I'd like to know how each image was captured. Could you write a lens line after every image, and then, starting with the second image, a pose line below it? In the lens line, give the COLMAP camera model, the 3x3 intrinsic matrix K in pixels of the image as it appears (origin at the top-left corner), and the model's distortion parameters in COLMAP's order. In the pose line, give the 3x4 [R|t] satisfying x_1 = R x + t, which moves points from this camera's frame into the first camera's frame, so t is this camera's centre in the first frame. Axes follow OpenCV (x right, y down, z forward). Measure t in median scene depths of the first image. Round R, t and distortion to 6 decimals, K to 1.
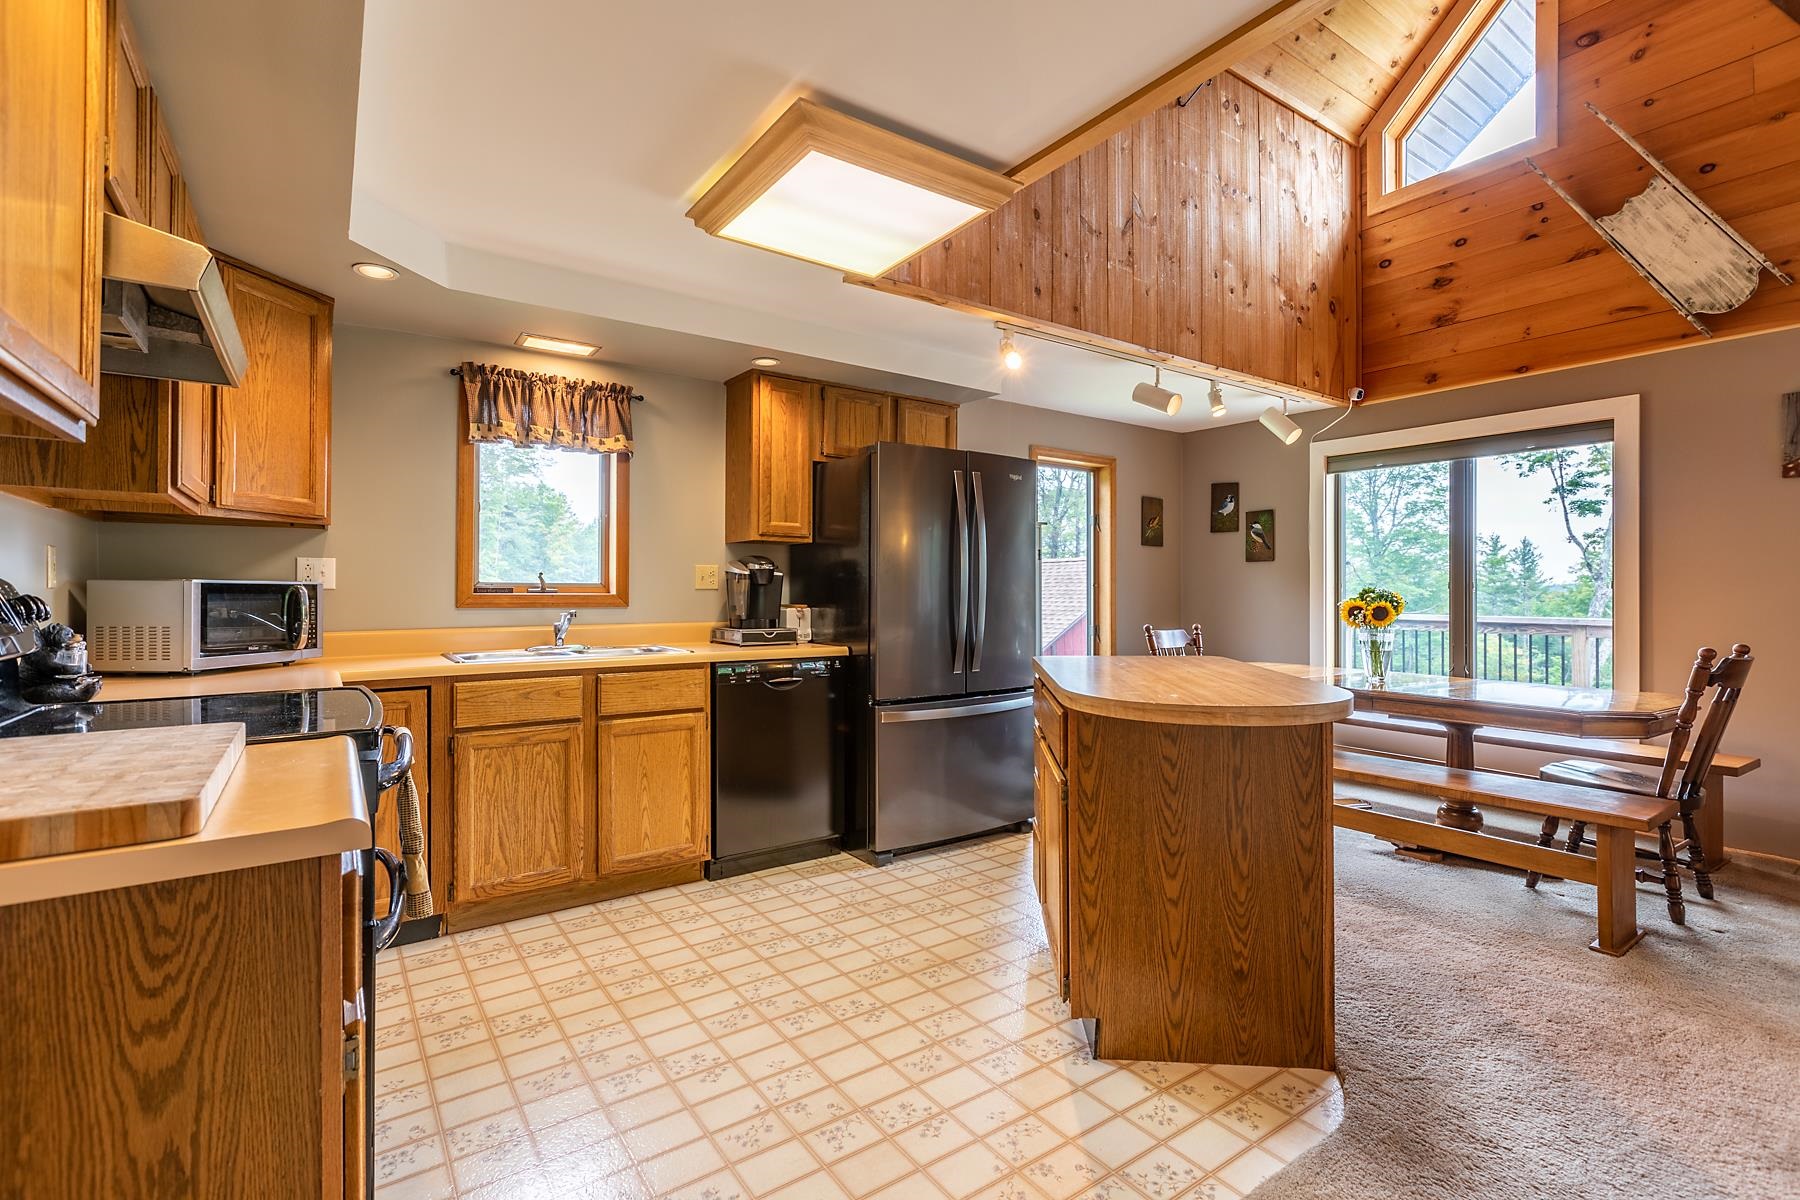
lens RADIAL K [[832.2, 0, 932.8], [0, 832.2, 590.9], [0, 0, 1]] dist [0.005325, -0.002111]
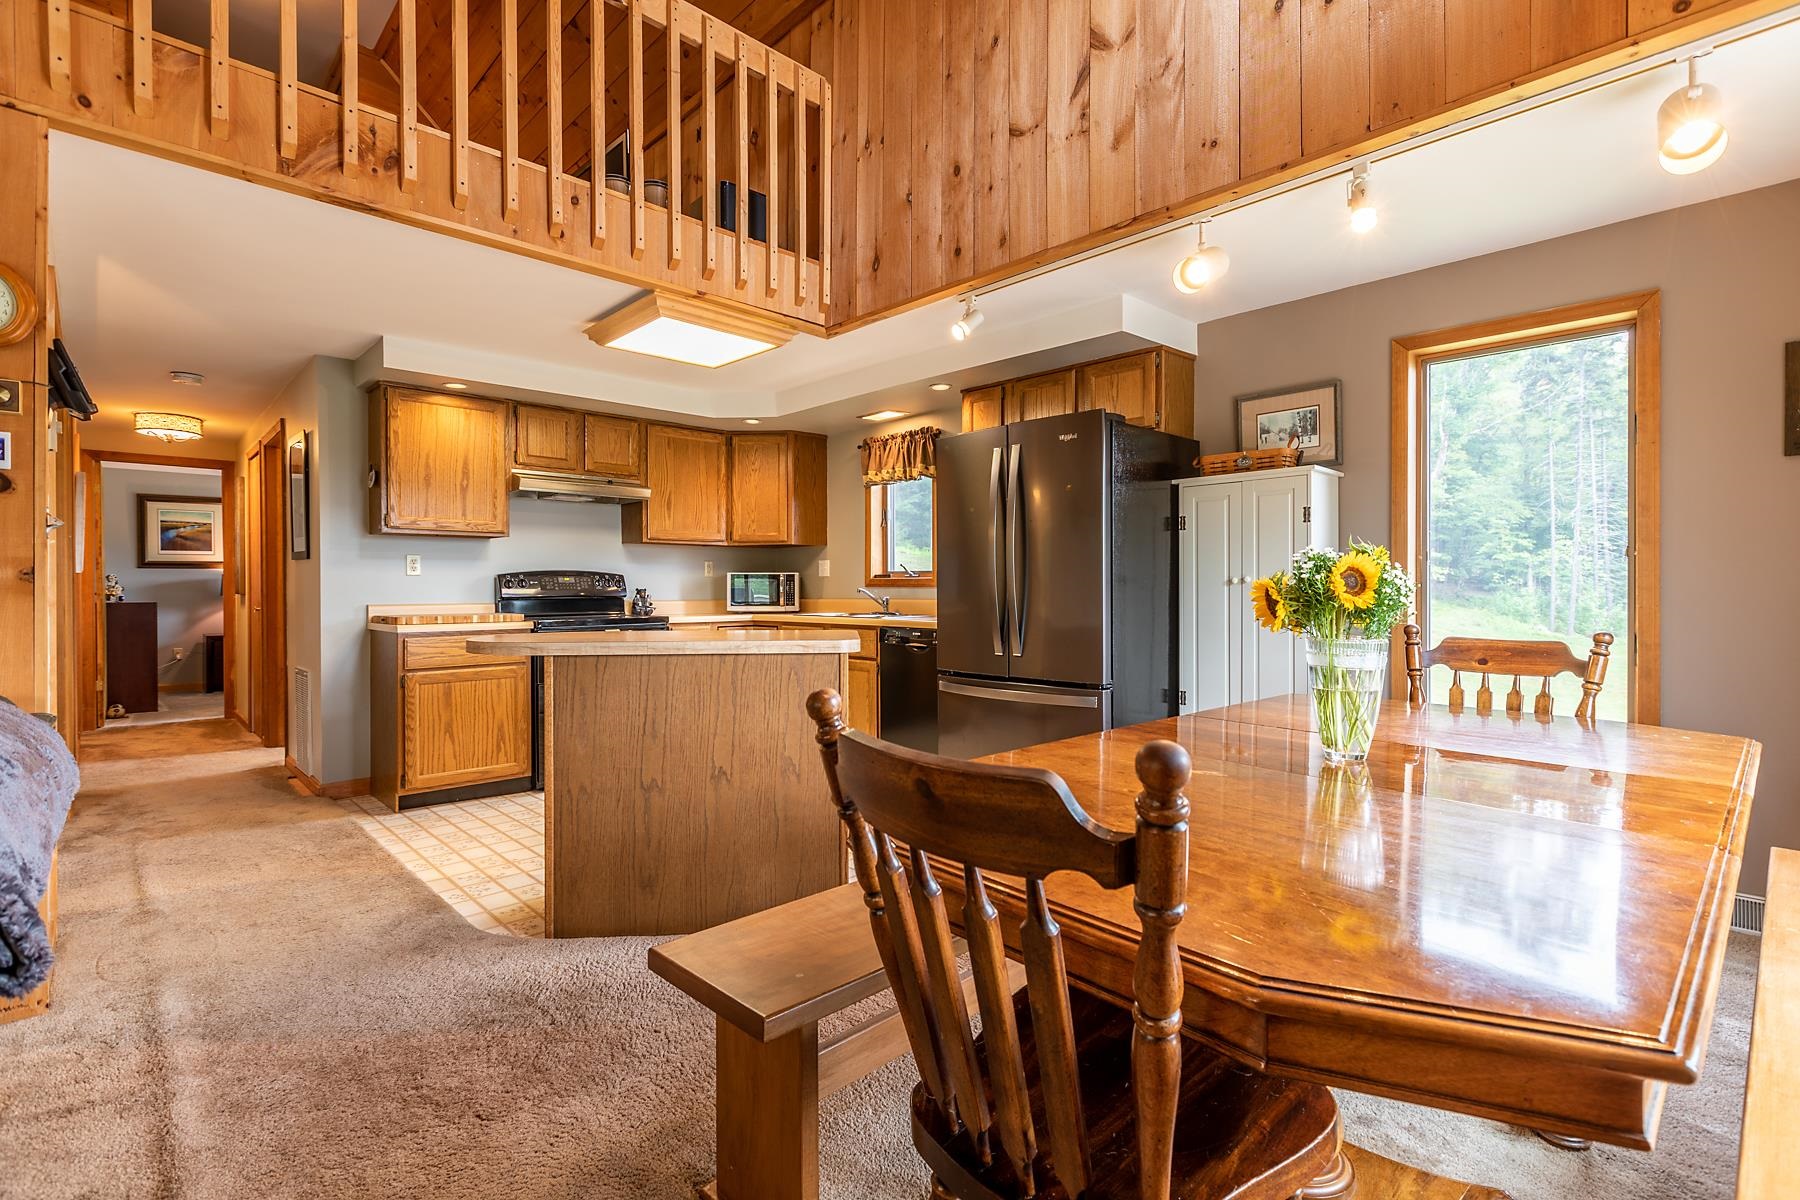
lens RADIAL K [[832.2, 0, 879.0], [0, 832.2, 601.9], [0, 0, 1]] dist [0.005325, -0.002111]
pose [[0.106409, 0.019046, -0.994140, 0.957982], [0.004026, 0.999800, 0.019585, 0.016507], [0.994314, -0.006086, 0.106311, 0.737441]]
